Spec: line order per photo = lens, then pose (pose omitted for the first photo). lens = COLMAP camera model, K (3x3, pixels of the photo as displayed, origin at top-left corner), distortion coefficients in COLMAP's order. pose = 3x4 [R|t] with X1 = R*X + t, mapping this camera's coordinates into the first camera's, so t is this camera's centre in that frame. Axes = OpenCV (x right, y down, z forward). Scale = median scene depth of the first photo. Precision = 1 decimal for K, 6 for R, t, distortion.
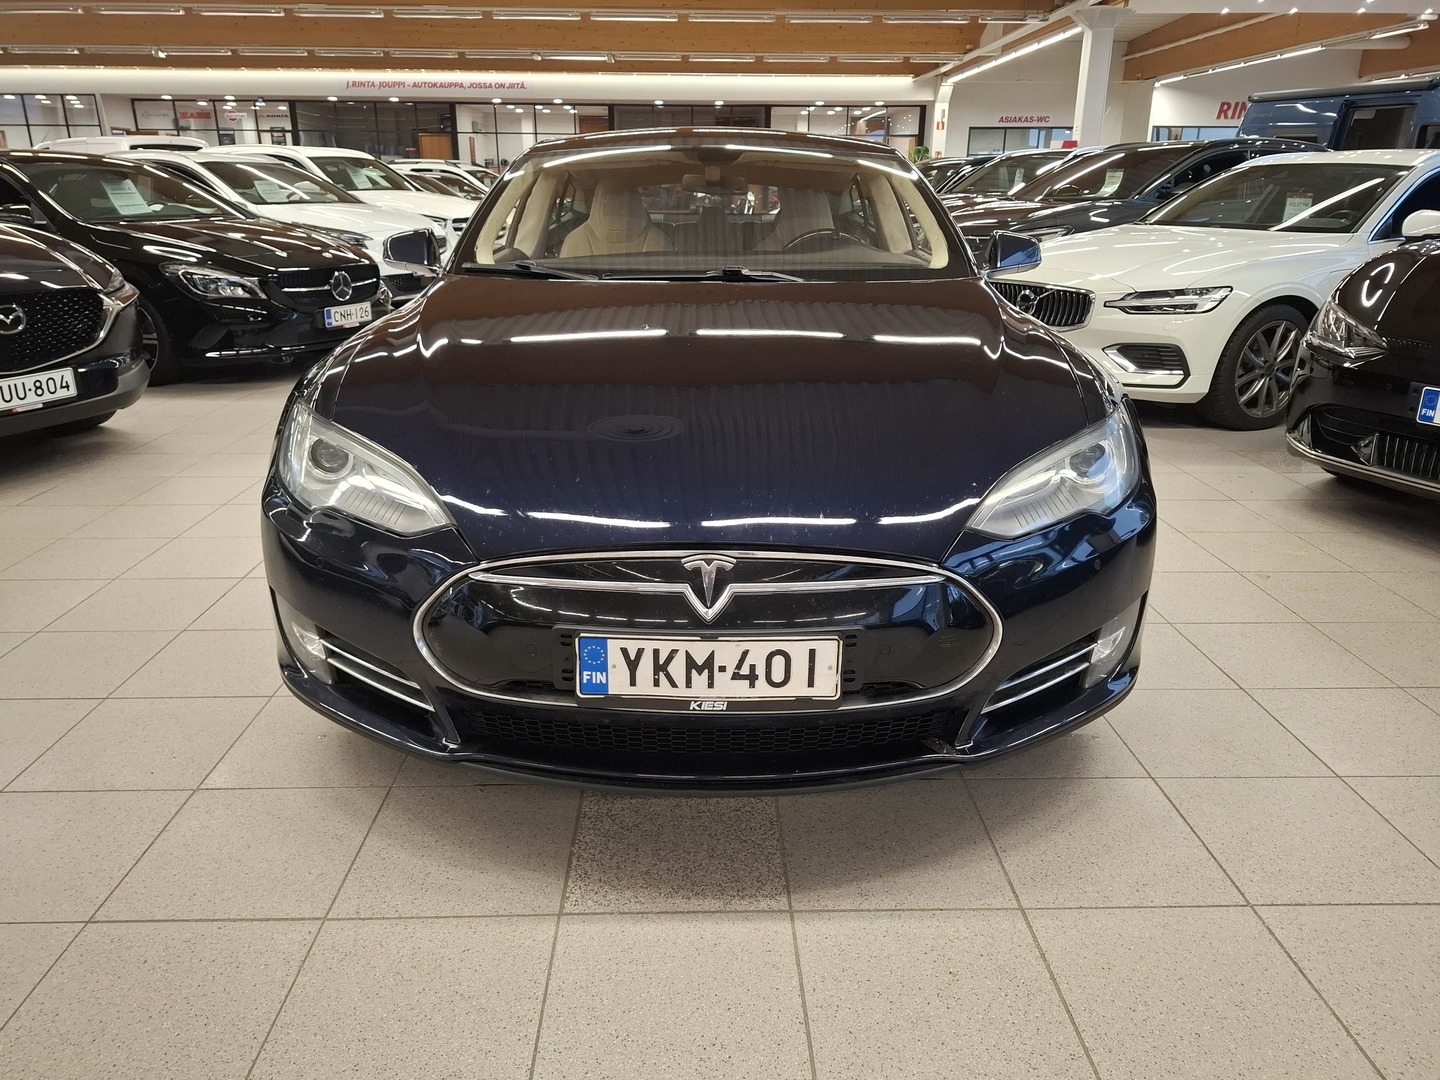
lens RADIAL K [[1027.0, 0, 725.6], [0, 1027.0, 532.2], [0, 0, 1]] dist [0.028566, -0.024485]
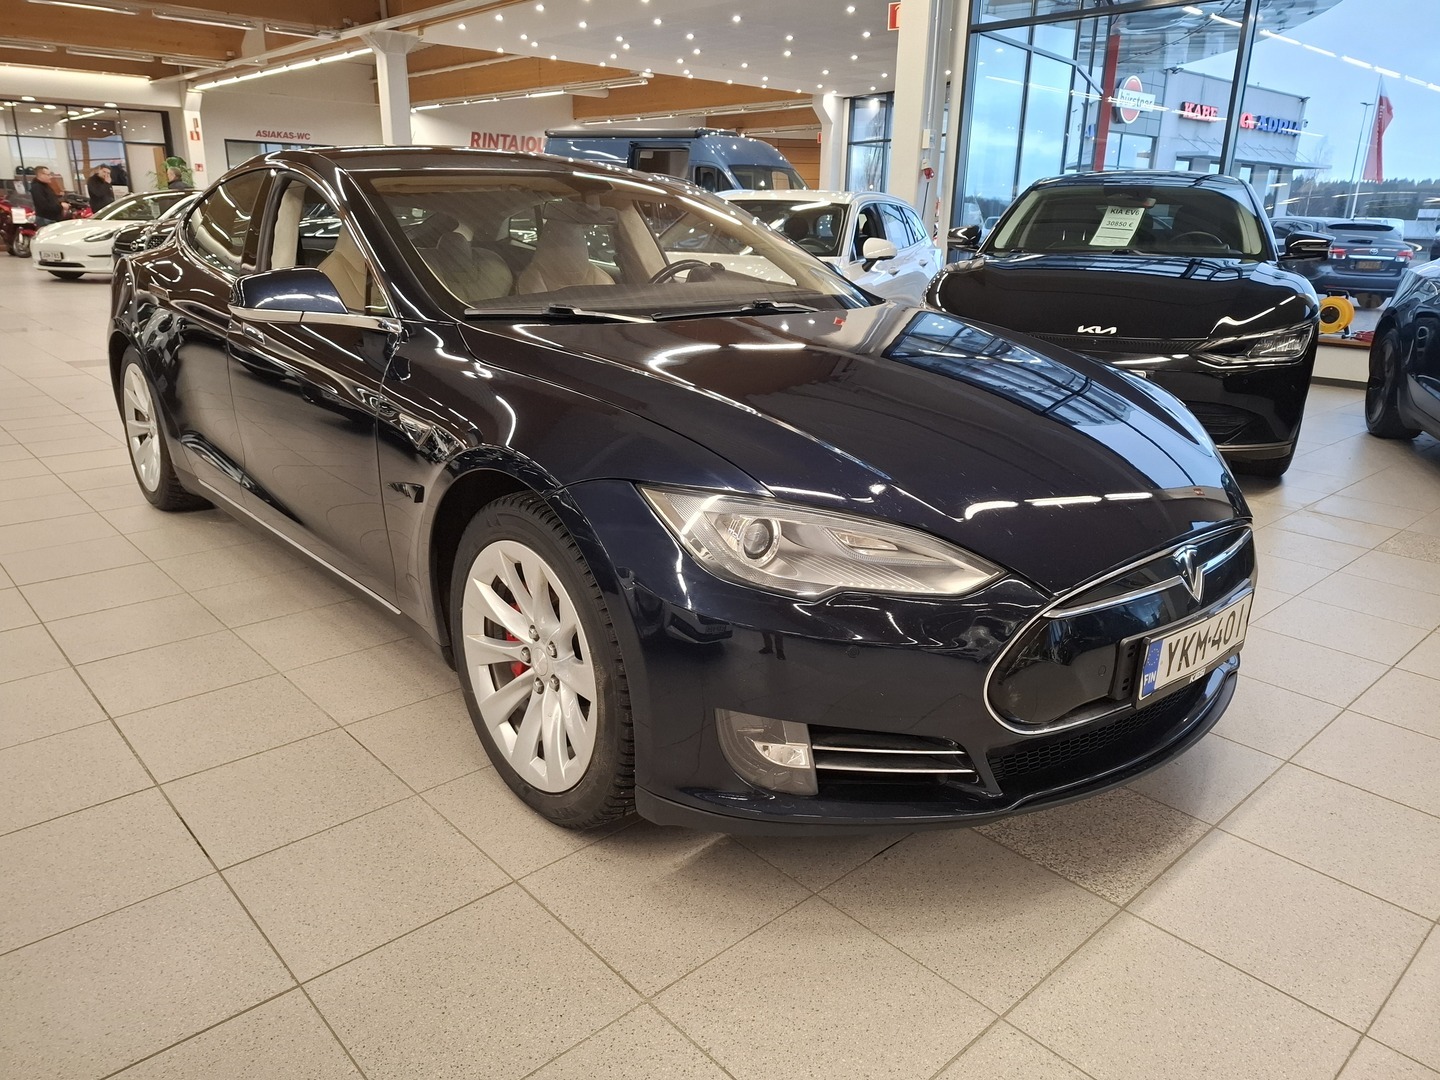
lens RADIAL K [[1008.4, 0, 720.8], [0, 1008.4, 536.2], [0, 0, 1]] dist [0.027284, -0.006756]
pose [[0.745992, -0.193783, 0.637138, -0.096551], [0.198009, 0.978001, 0.065617, -0.014278], [-0.635837, 0.077209, 0.767952, 0.039008]]
